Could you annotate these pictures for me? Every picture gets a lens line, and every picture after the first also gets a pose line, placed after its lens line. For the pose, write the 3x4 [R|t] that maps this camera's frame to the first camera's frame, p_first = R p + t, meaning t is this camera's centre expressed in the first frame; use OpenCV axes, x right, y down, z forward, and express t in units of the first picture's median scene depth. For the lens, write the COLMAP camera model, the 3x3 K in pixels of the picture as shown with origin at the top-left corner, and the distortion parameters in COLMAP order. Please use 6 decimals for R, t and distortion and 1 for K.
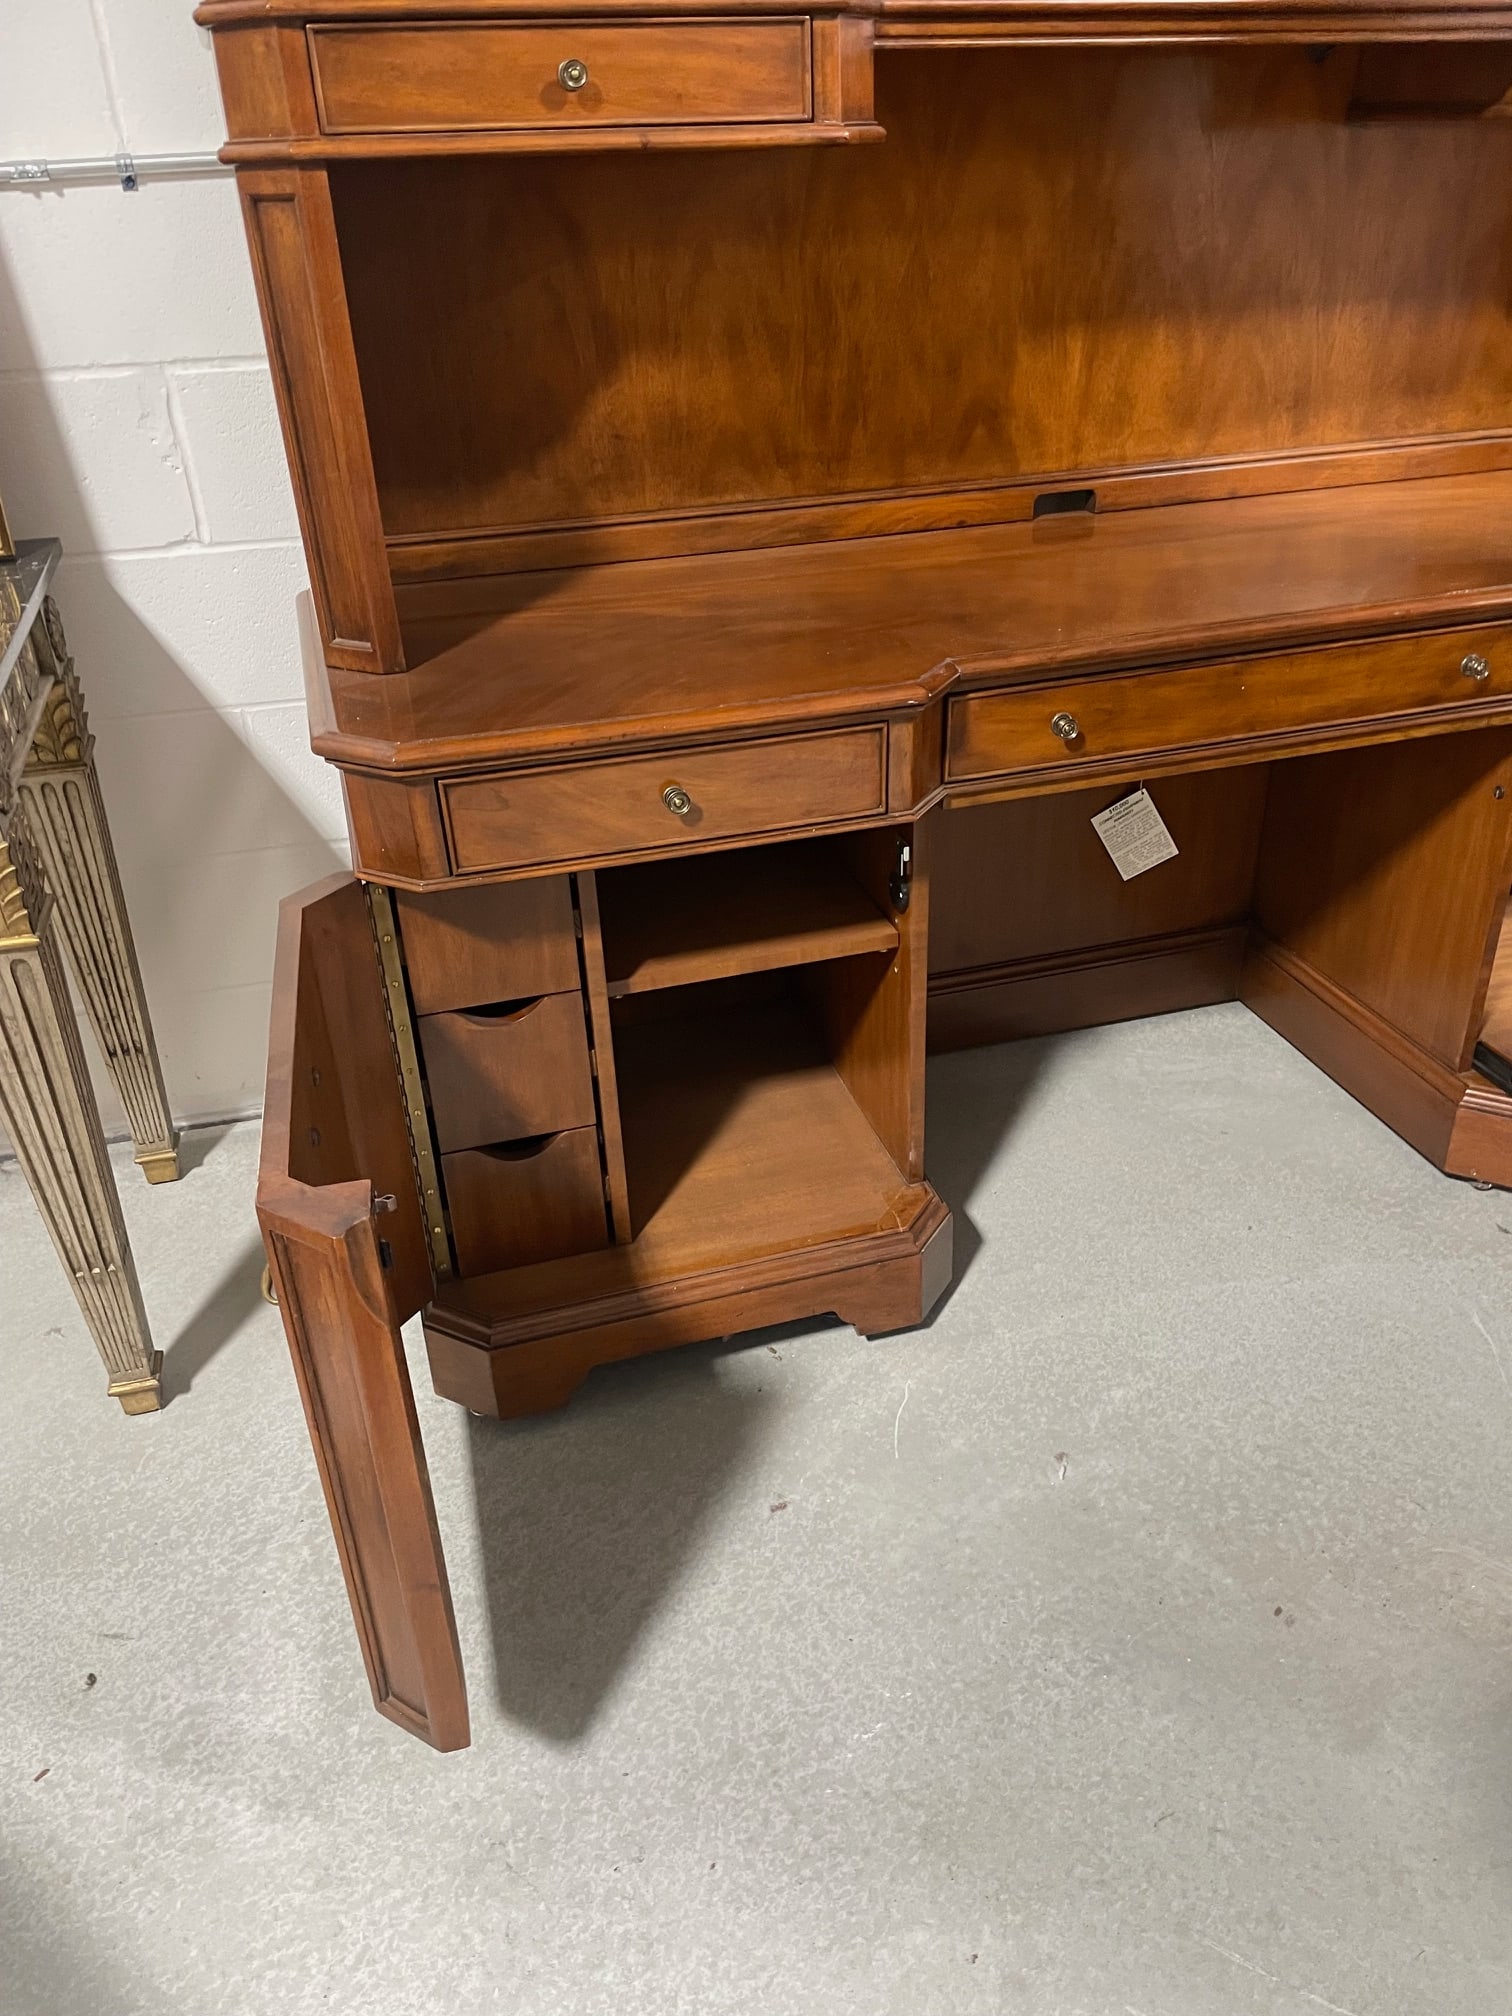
lens RADIAL K [[1518.9, 0, 782.0], [0, 1518.9, 1020.2], [0, 0, 1]] dist [0.086561, -0.124883]
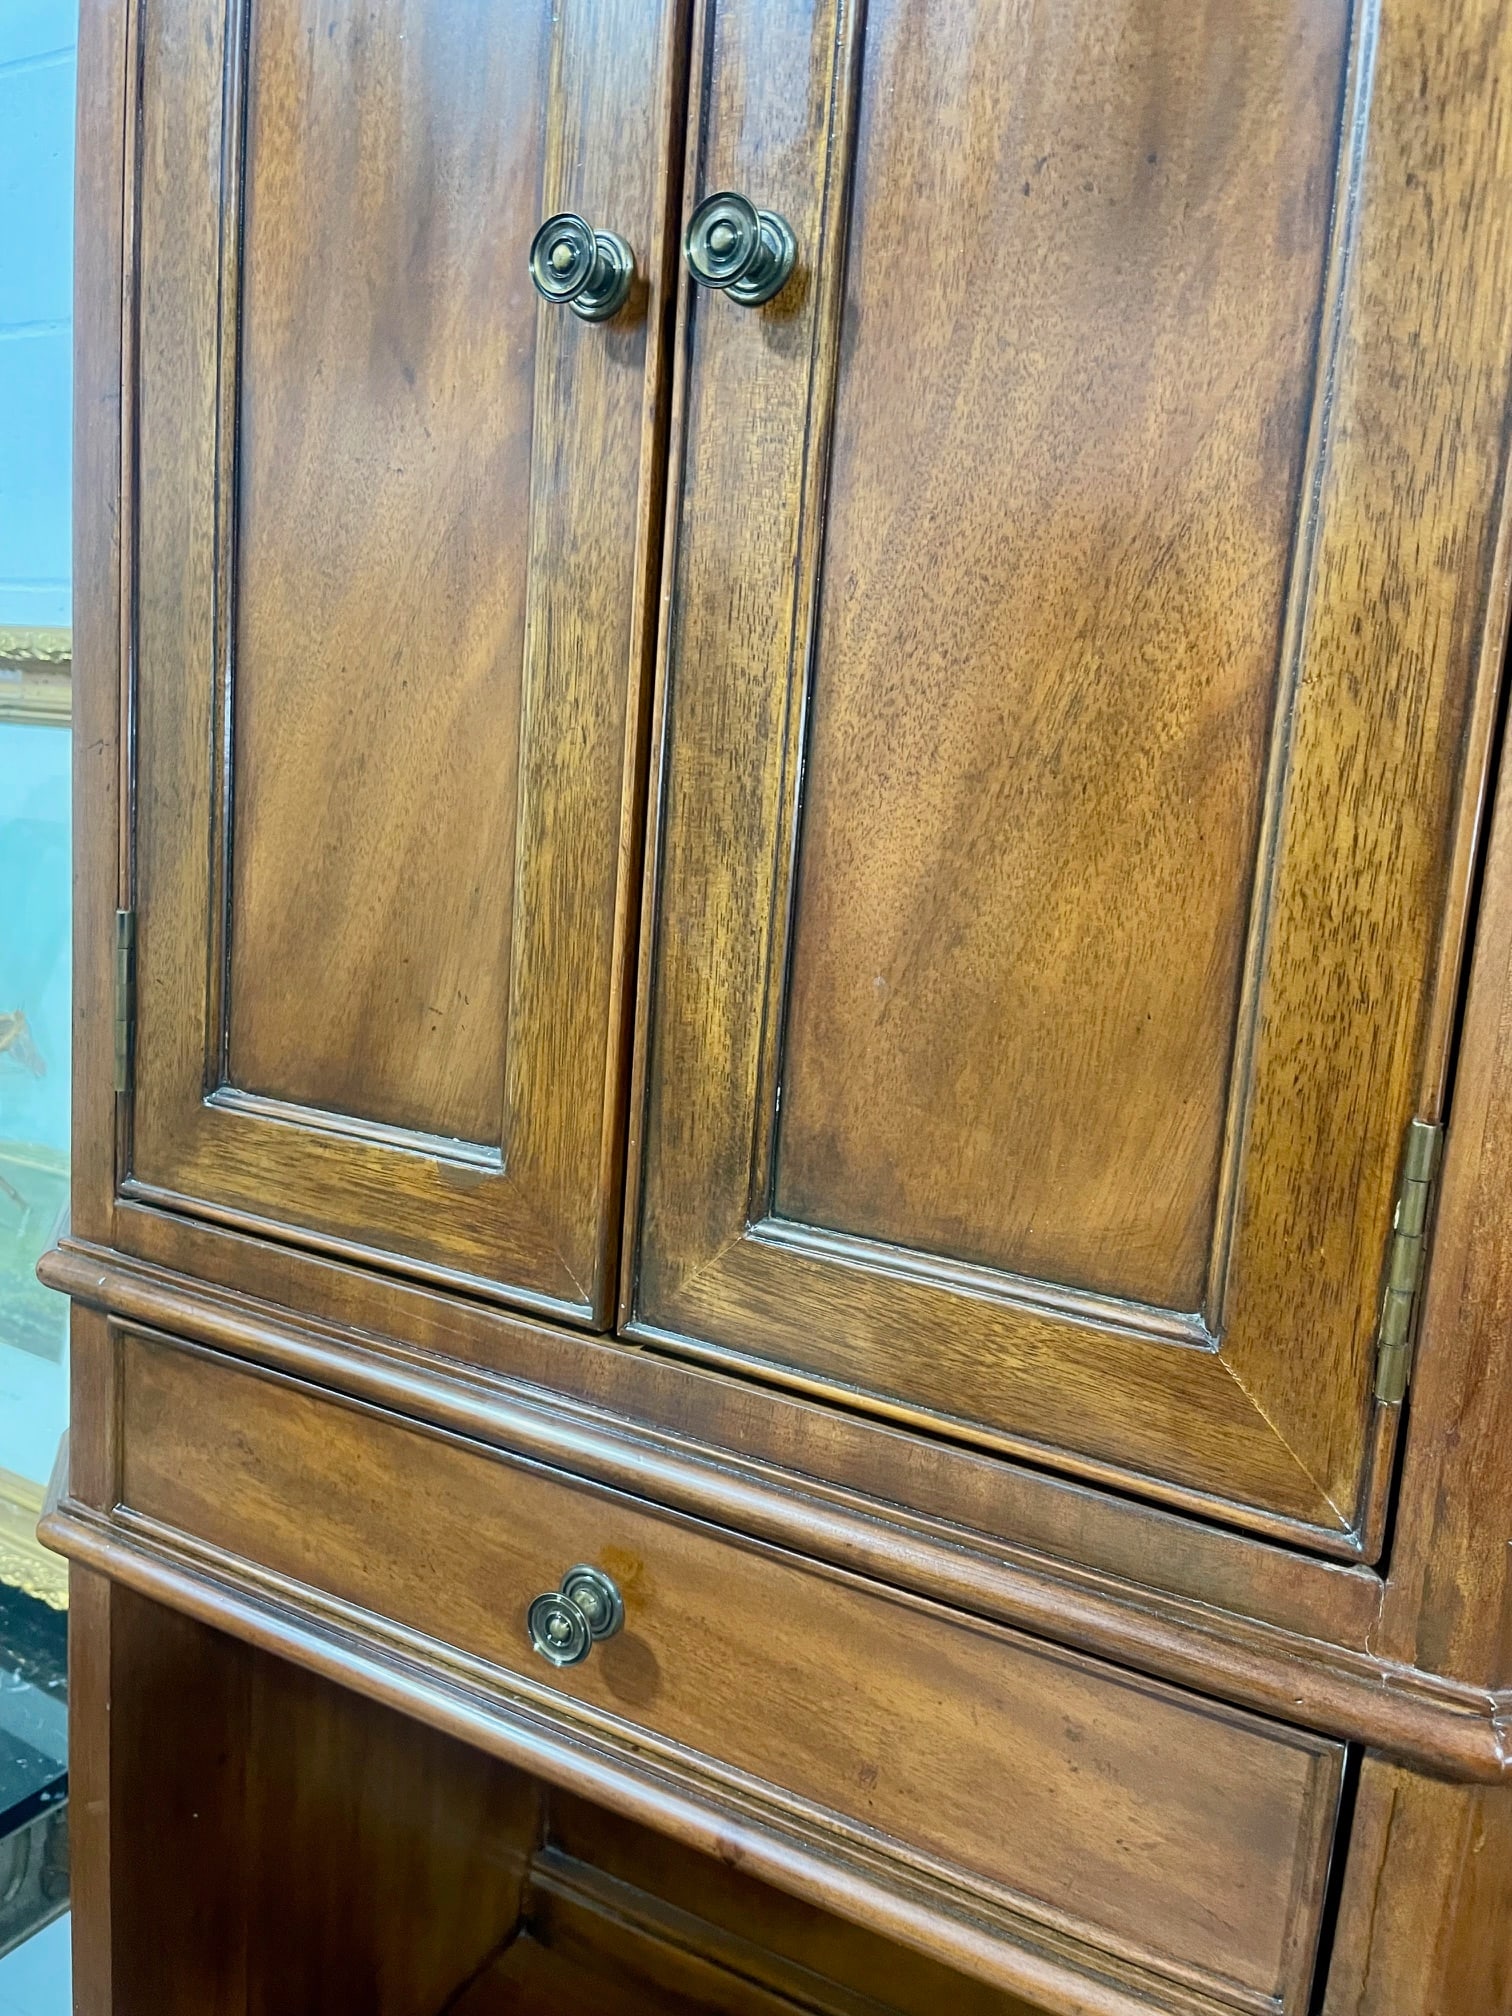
lens RADIAL K [[1518.7, 0, 756.5], [0, 1518.7, 994.5], [0, 0, 1]] dist [0.090149, -0.120268]
pose [[0.699268, 0.189461, -0.689296, 0.083965], [-0.434429, 0.878384, -0.199279, -0.524822], [0.567711, 0.438800, 0.696533, 0.547030]]
